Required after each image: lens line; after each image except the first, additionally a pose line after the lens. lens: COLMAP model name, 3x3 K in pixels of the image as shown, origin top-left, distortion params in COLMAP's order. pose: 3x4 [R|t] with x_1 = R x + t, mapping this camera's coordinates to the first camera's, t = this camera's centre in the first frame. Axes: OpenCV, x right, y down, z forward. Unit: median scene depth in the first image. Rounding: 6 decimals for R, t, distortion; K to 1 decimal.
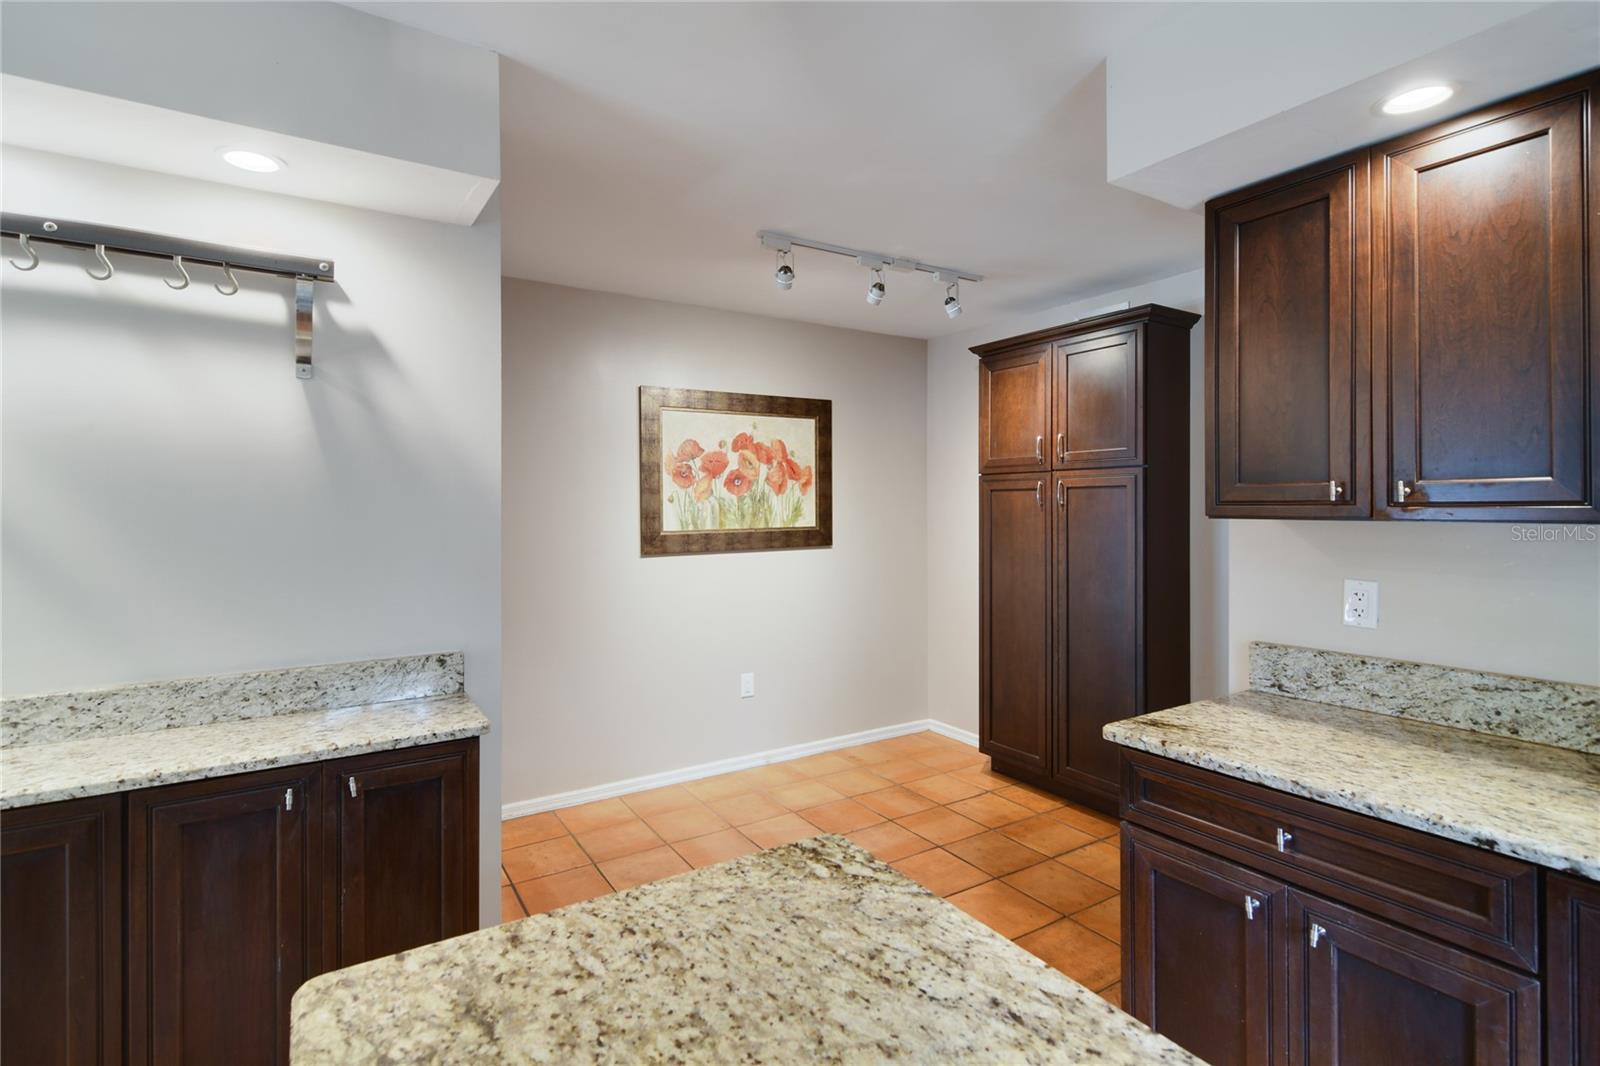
lens RADIAL K [[771.1, 0, 797.3], [0, 771.1, 503.2], [0, 0, 1]] dist [0.001173, 0.000276]
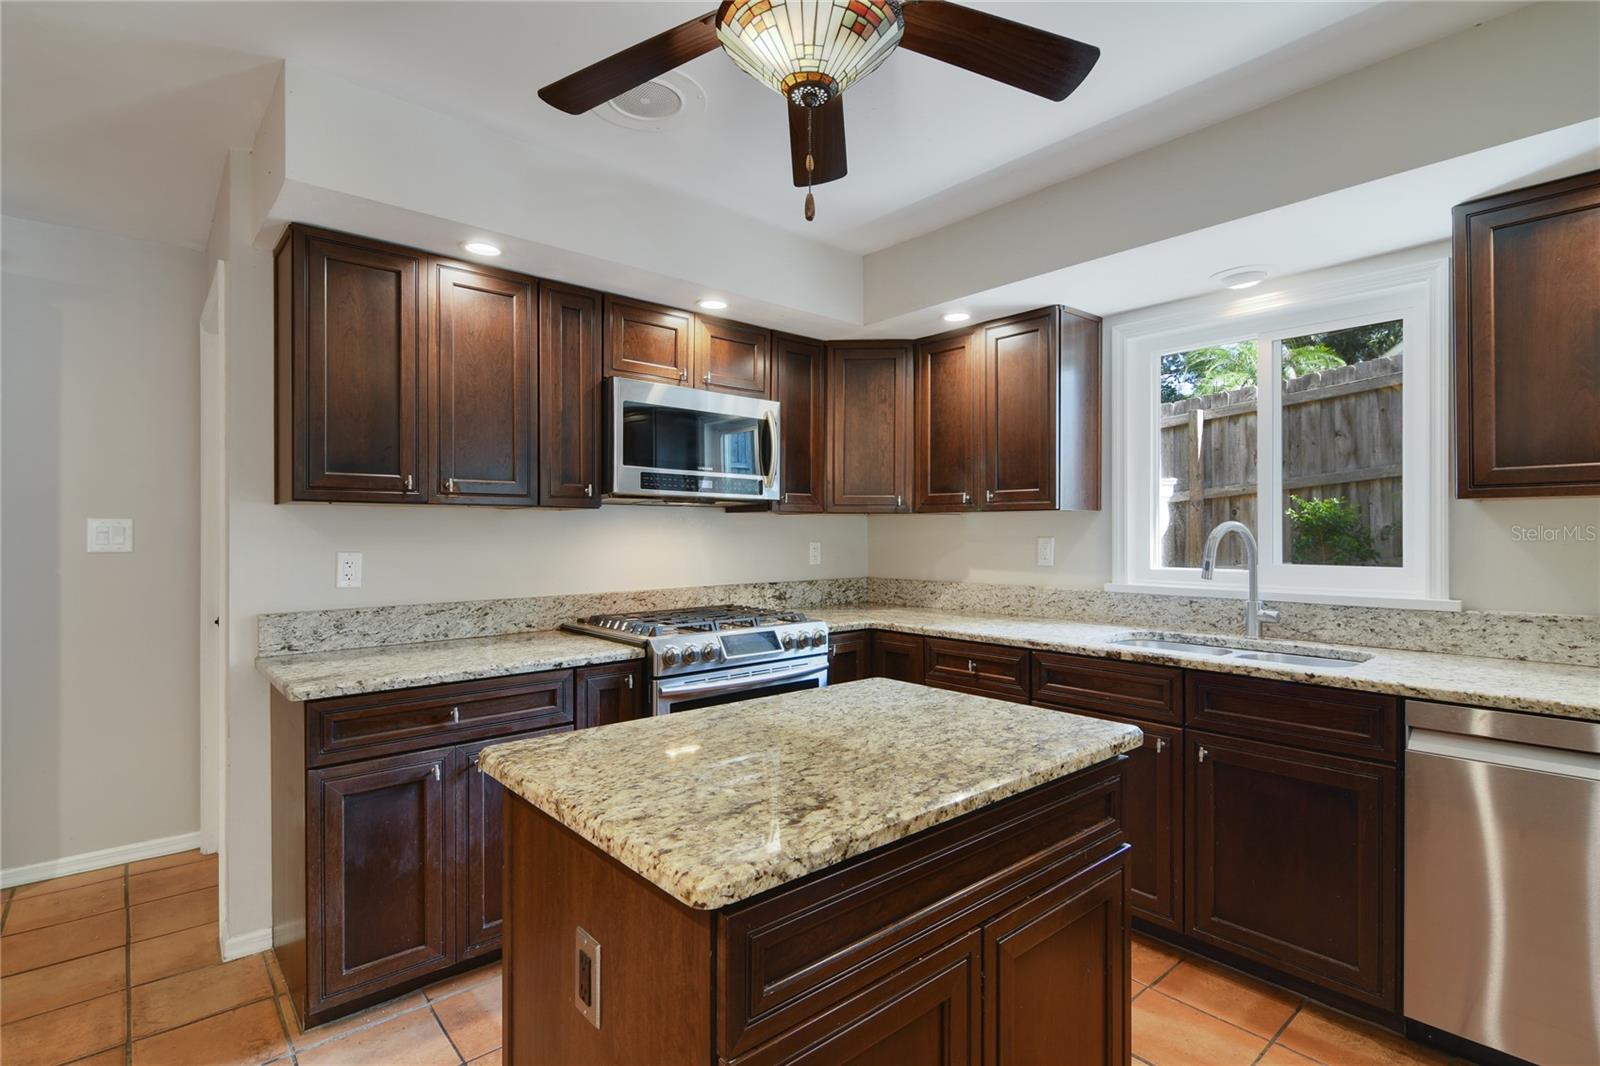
lens RADIAL K [[769.8, 0, 800.0], [0, 769.8, 533.0], [0, 0, 1]] dist [0.003310, -0.010121]
pose [[-0.149839, 0.001007, 0.988710, -0.928228], [-0.000656, 0.999999, -0.001118, 0.089330], [-0.988710, -0.000816, -0.149839, 0.571578]]
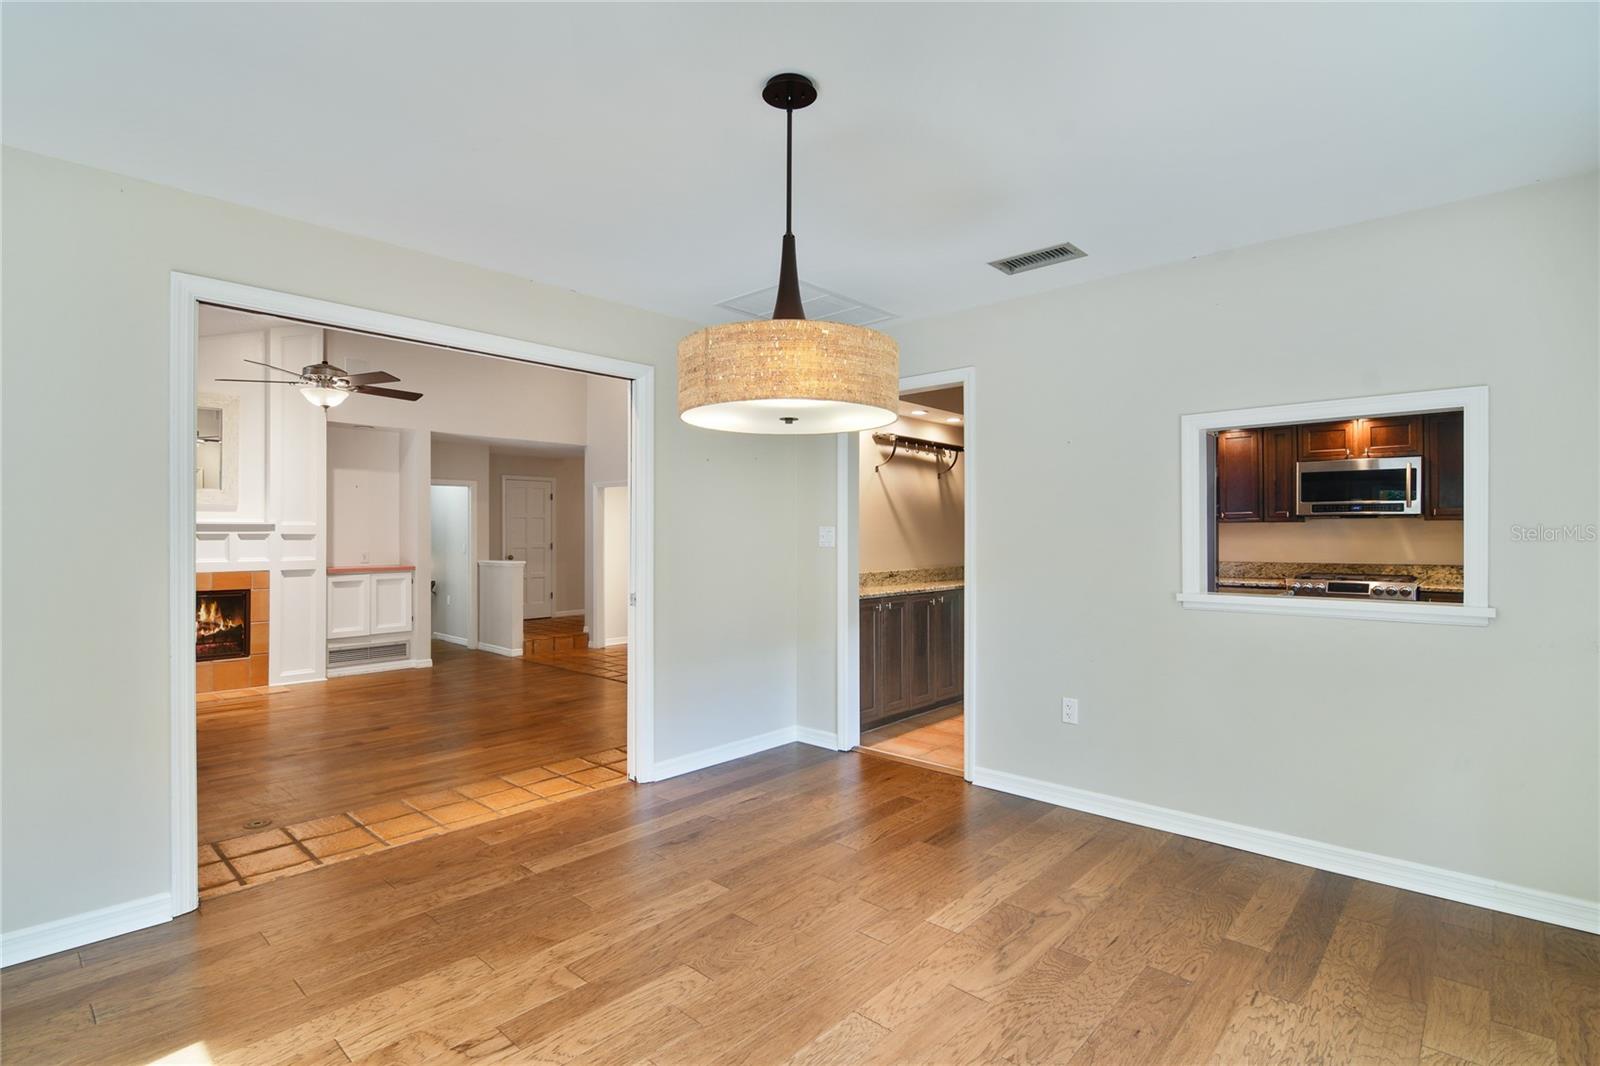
lens RADIAL K [[769.8, 0, 800.0], [0, 769.8, 533.0], [0, 0, 1]] dist [0.003310, -0.010121]
pose [[0.965668, -0.000044, 0.259781, -2.683320], [-0.000063, 1.000000, 0.000404, 0.086137], [-0.259781, -0.000407, 0.965667, -2.599089]]
